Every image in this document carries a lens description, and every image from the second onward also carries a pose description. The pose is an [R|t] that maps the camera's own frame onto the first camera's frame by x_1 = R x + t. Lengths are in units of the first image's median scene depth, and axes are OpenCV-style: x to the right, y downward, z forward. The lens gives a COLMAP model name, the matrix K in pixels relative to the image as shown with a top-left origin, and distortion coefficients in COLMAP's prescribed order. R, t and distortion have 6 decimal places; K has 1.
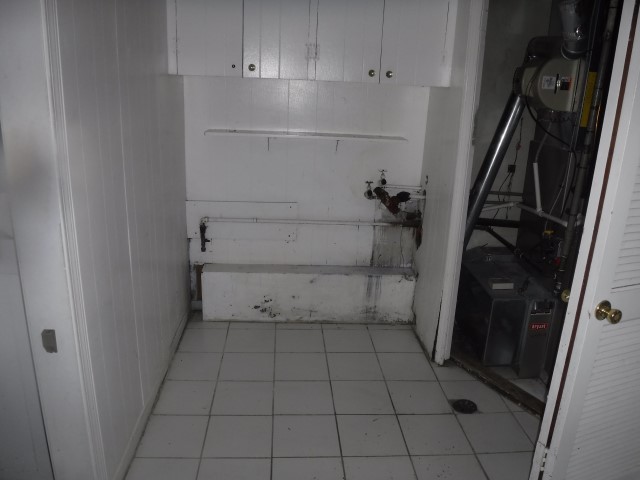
lens RADIAL K [[522.2, 0, 320.1], [0, 522.2, 239.7], [0, 0, 1]] dist [-0.096488, 0.026623]
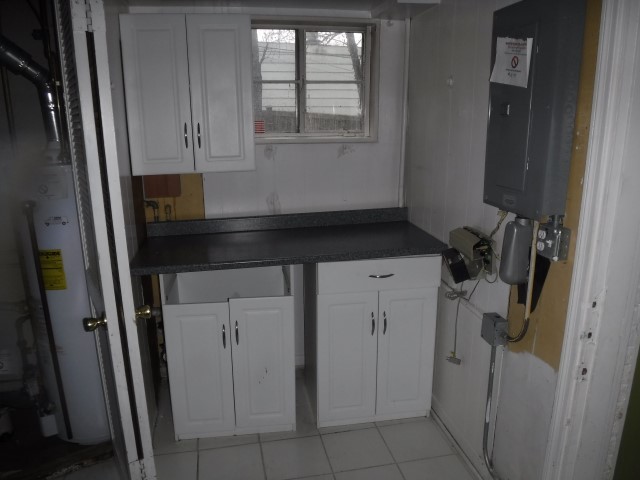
lens RADIAL K [[522.2, 0, 319.5], [0, 522.2, 239.9], [0, 0, 1]] dist [-0.096488, 0.026623]
pose [[-0.131788, -0.295915, 0.946079, -0.277173], [0.300159, 0.897686, 0.322590, -0.132727], [-0.944742, 0.326487, -0.029482, 0.319191]]
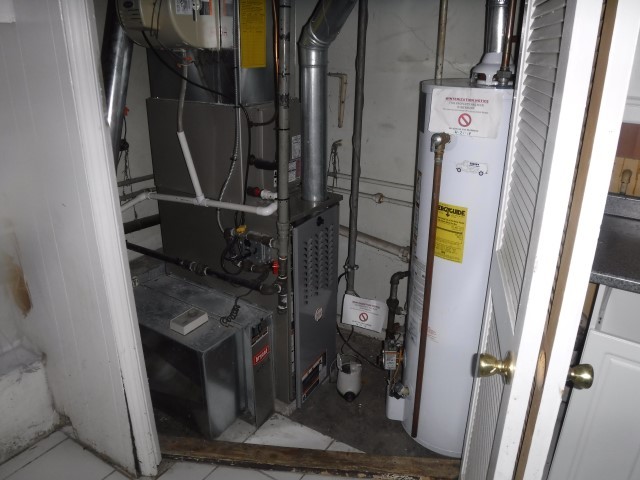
lens RADIAL K [[522.2, 0, 319.7], [0, 522.2, 242.4], [0, 0, 1]] dist [-0.096488, 0.026623]
pose [[0.588266, -0.339684, 0.733865, -0.008639], [0.256263, 0.939033, 0.229229, -0.121419], [-0.766989, 0.053215, 0.639450, 0.441190]]
